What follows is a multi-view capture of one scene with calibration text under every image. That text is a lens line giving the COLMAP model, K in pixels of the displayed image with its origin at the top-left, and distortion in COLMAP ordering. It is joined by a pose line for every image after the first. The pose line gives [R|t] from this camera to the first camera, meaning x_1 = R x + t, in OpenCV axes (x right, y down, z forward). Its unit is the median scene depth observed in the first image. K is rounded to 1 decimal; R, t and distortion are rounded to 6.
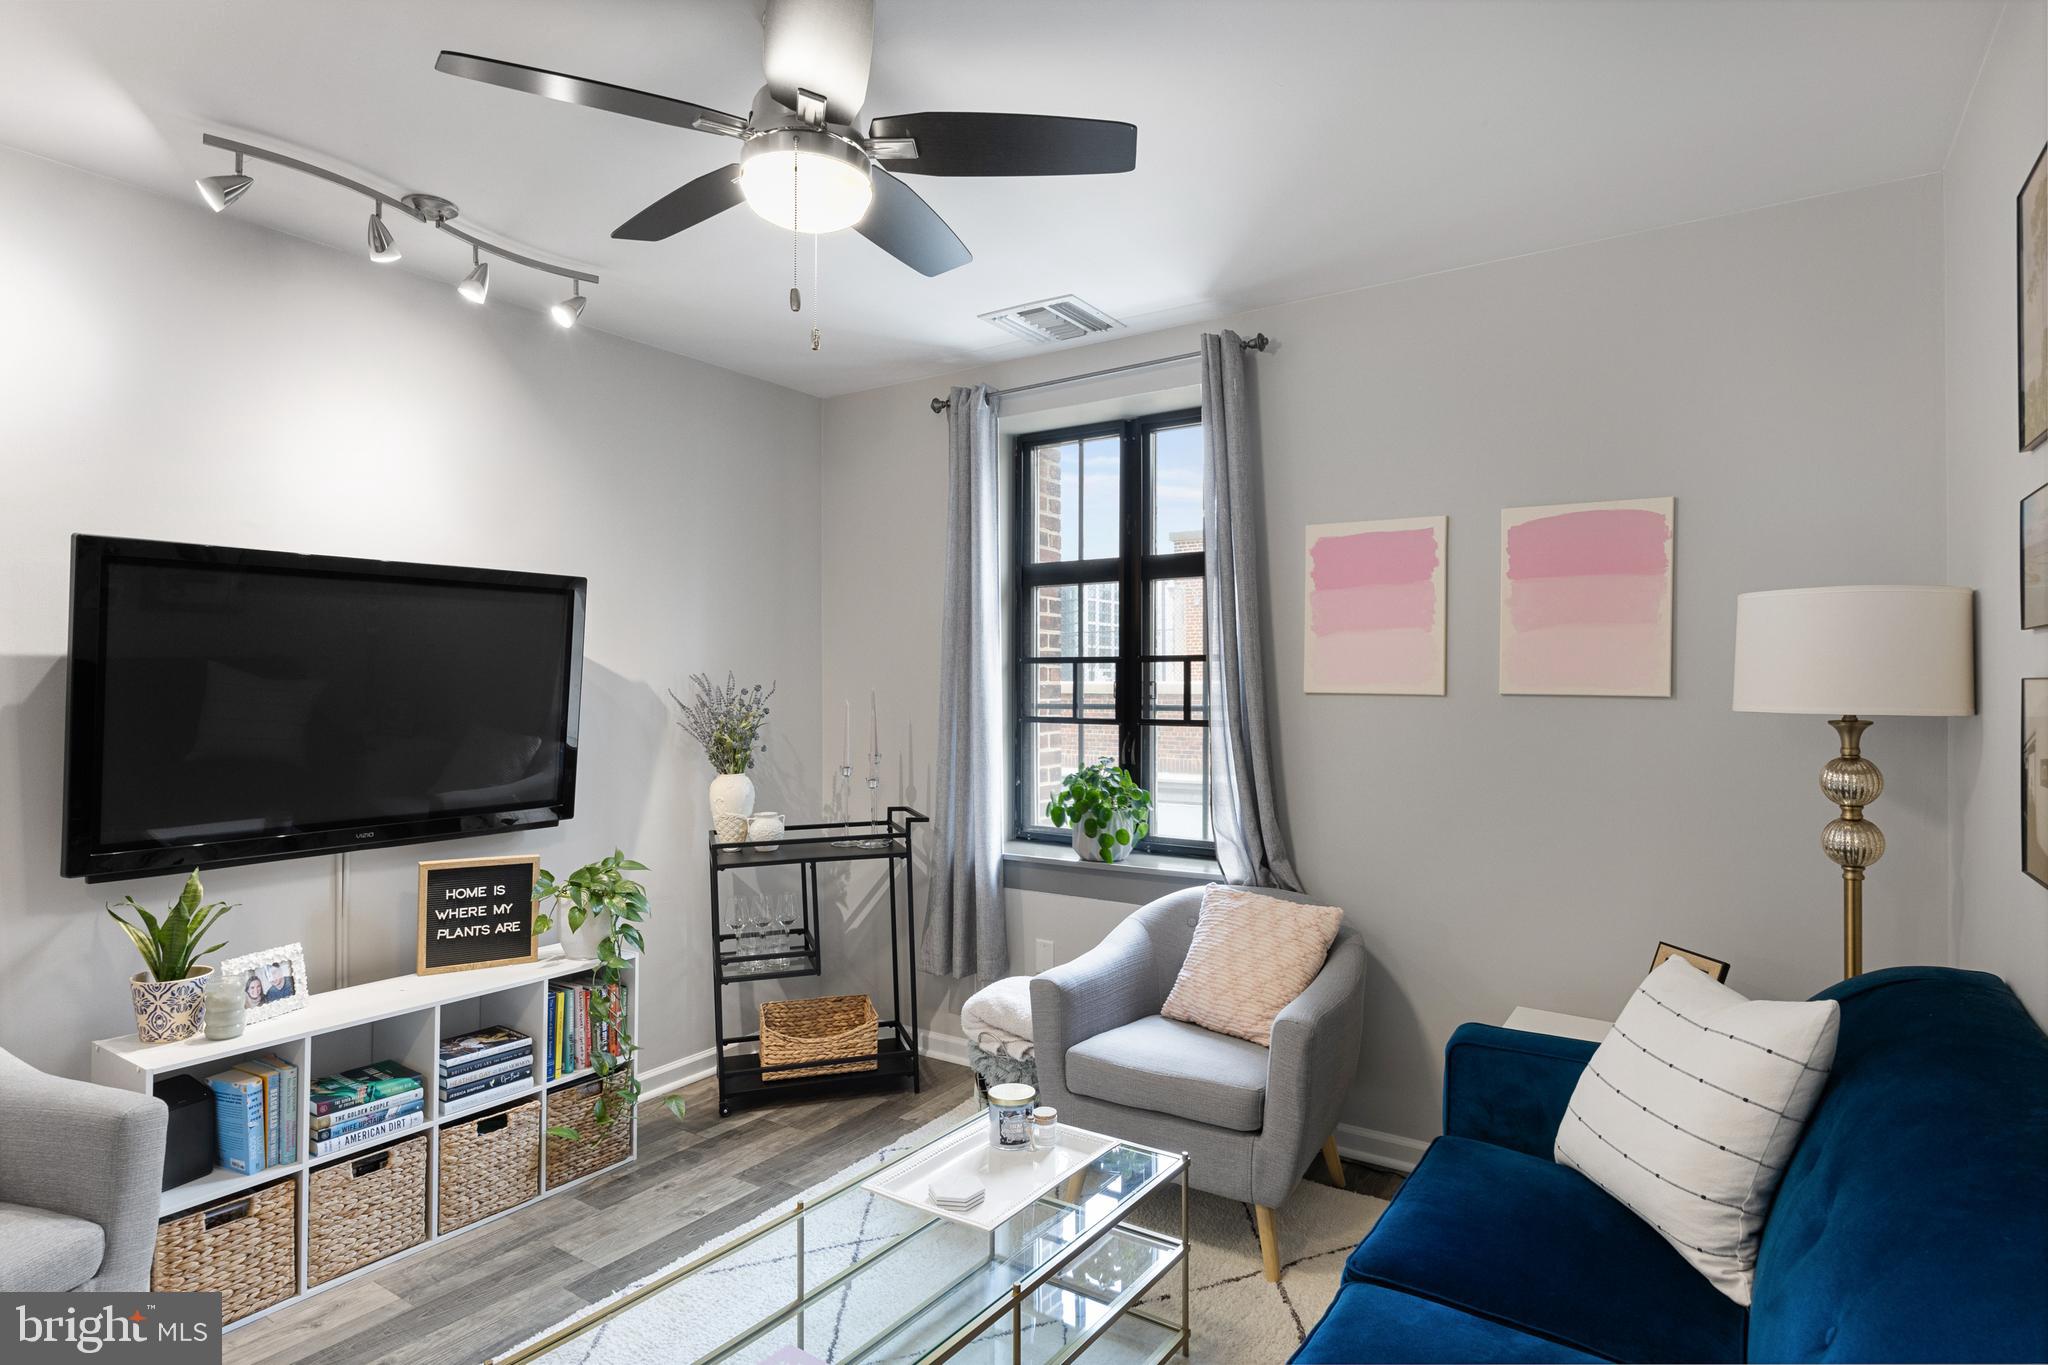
lens RADIAL K [[1090.2, 0, 1011.4], [0, 1090.2, 685.5], [0, 0, 1]] dist [-0.014747, 0.001694]
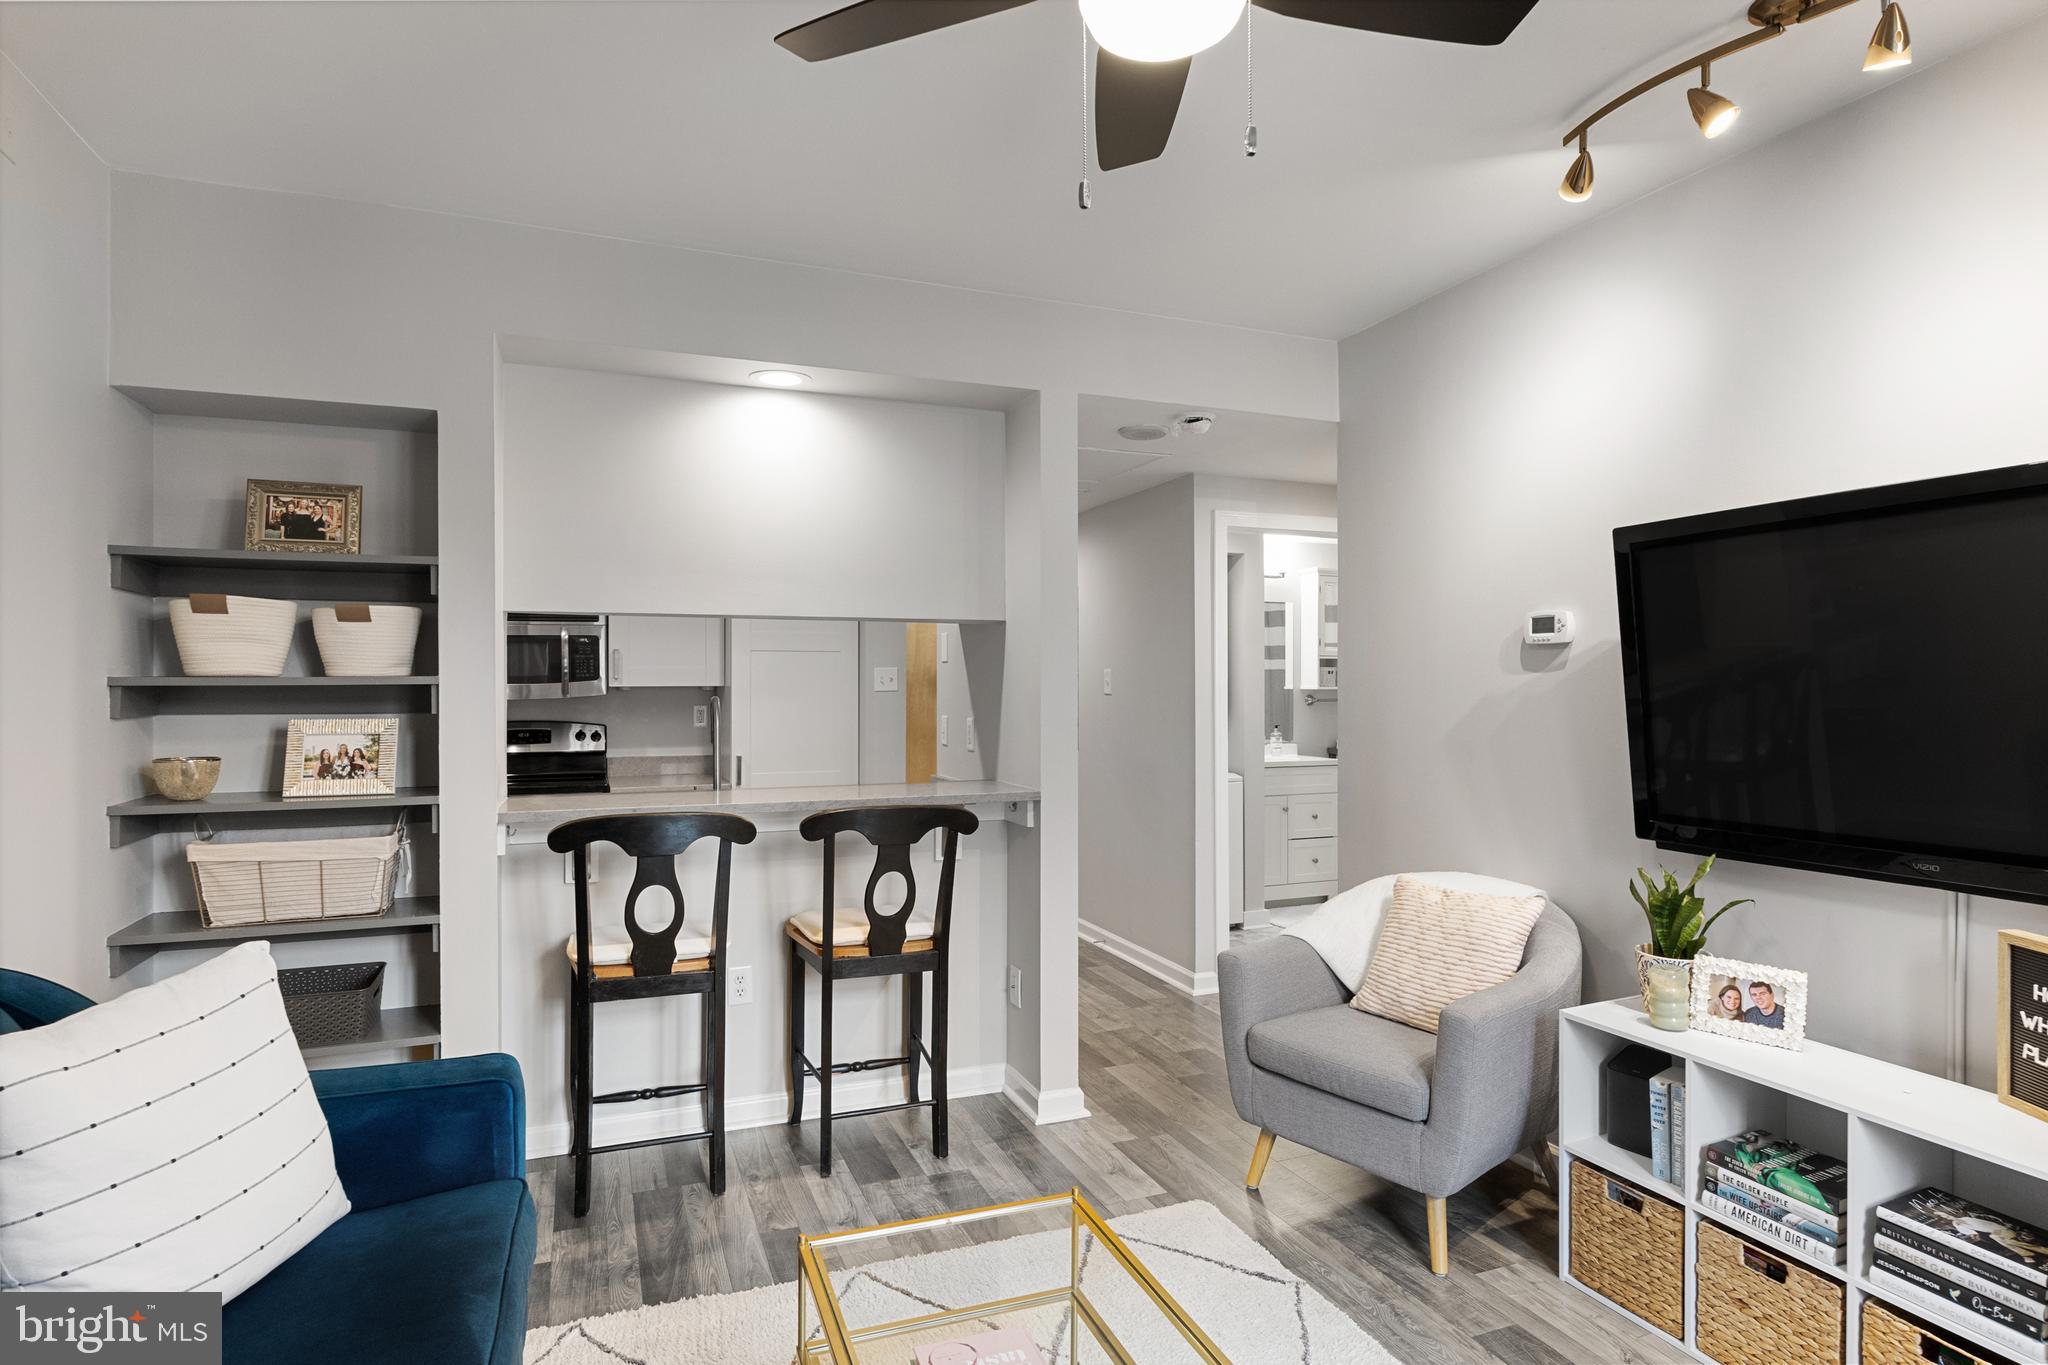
lens RADIAL K [[1090.2, 0, 995.9], [0, 1090.2, 693.8], [0, 0, 1]] dist [-0.014747, 0.001694]
pose [[-0.580356, 0.005441, -0.814345, 0.328111], [-0.001309, 0.999970, 0.007614, 0.017938], [0.814362, 0.005485, -0.580331, 0.876792]]
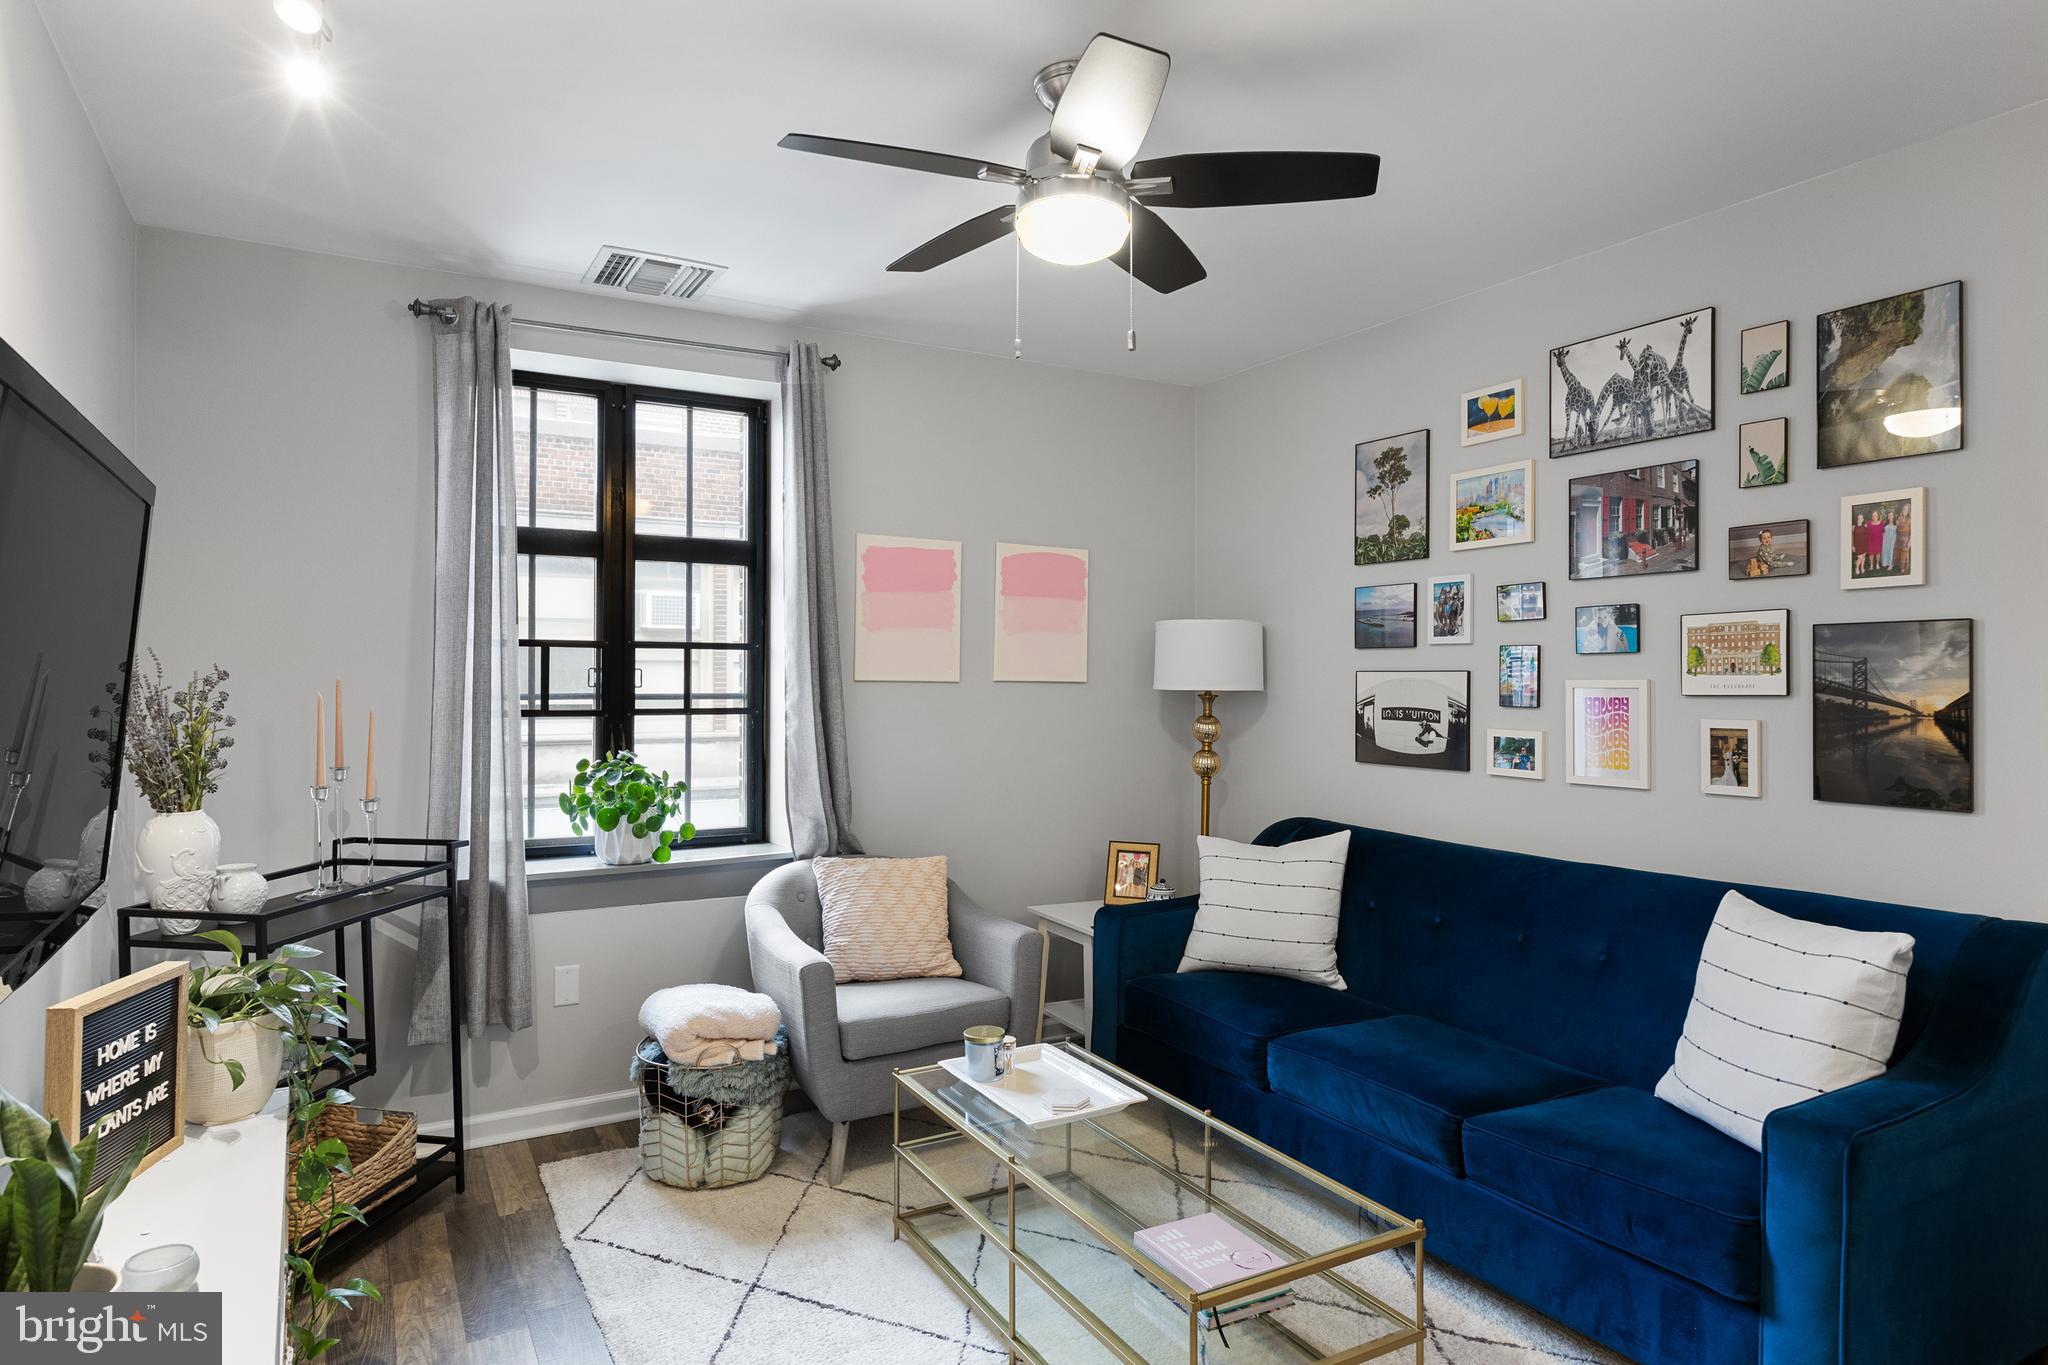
lens RADIAL K [[1150.4, 0, 1035.6], [0, 1150.4, 682.4], [0, 0, 1]] dist [-0.019790, -0.002535]
pose [[0.430735, -0.001021, 0.902478, -0.839198], [-0.001281, 0.999998, 0.001743, 0.007875], [-0.902477, -0.001907, 0.430733, 0.356912]]
